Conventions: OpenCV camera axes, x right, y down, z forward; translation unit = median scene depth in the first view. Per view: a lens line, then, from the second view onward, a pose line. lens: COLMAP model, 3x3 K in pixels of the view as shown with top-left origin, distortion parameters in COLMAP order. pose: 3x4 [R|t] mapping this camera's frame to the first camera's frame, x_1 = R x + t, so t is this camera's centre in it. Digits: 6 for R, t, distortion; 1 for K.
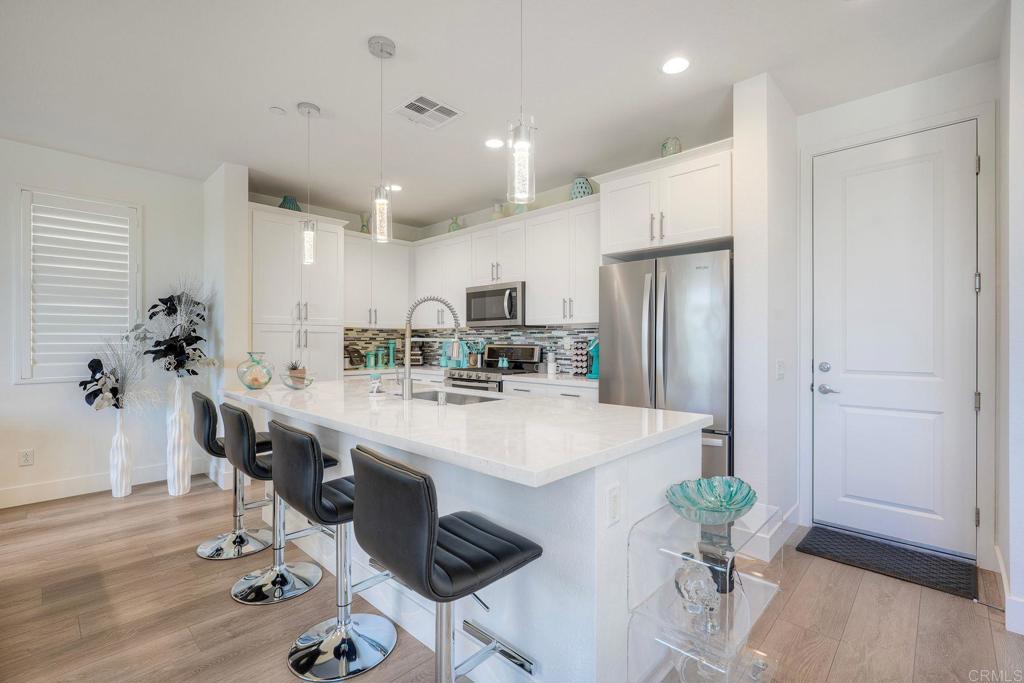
lens RADIAL K [[450.2, 0, 512.7], [0, 450.2, 343.6], [0, 0, 1]] dist [-0.001514, 0.000106]
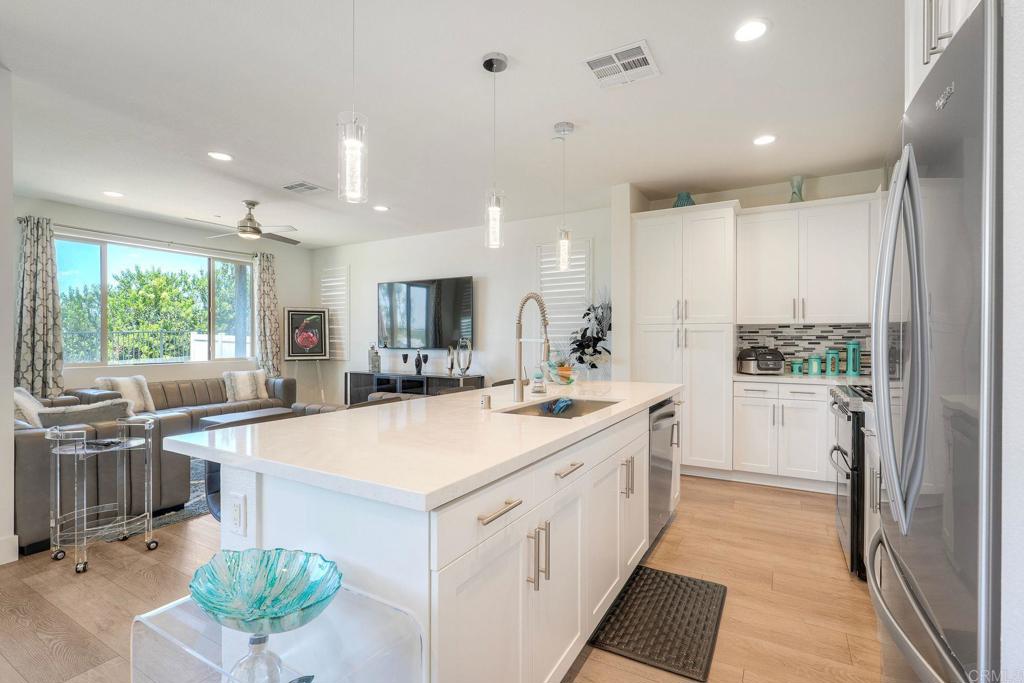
lens RADIAL K [[474.0, 0, 518.2], [0, 474.0, 342.0], [0, 0, 1]] dist [-0.000693, 0.000087]
pose [[0.244812, 0.004306, -0.969561, 0.420272], [-0.004461, 0.999985, 0.003315, -0.004456], [0.969560, 0.003513, 0.244828, 0.409718]]
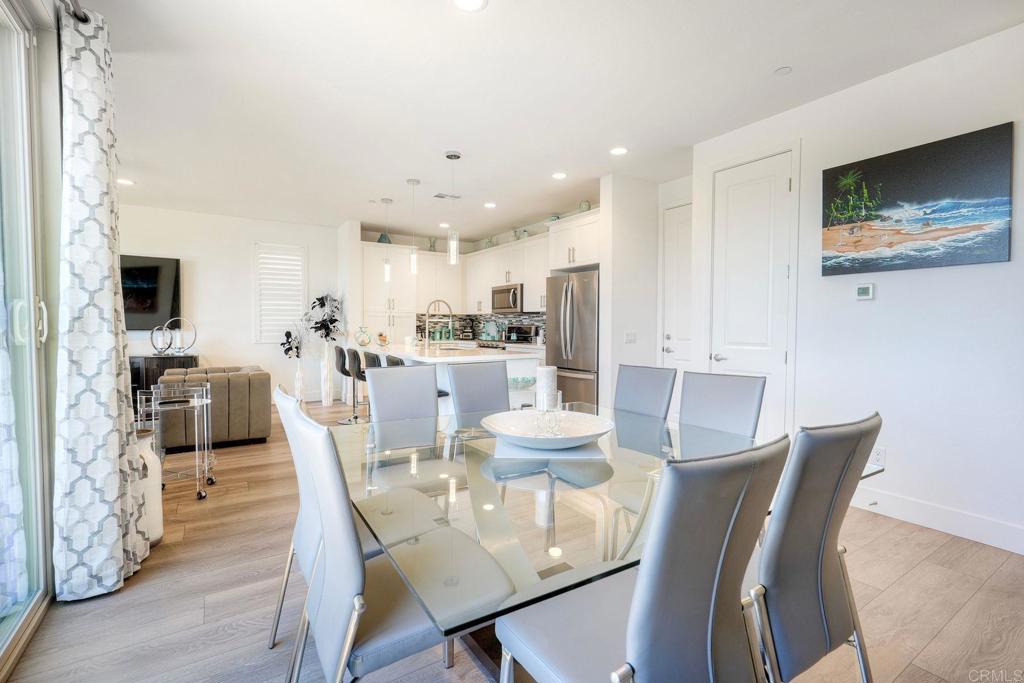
lens RADIAL K [[462.2, 0, 517.1], [0, 462.2, 341.9], [0, 0, 1]] dist [-0.005501, -0.000195]
pose [[0.974599, 0.010150, -0.223726, 0.361649], [-0.003591, 0.999552, 0.029704, 0.015113], [0.223927, -0.028146, 0.974199, -0.549978]]
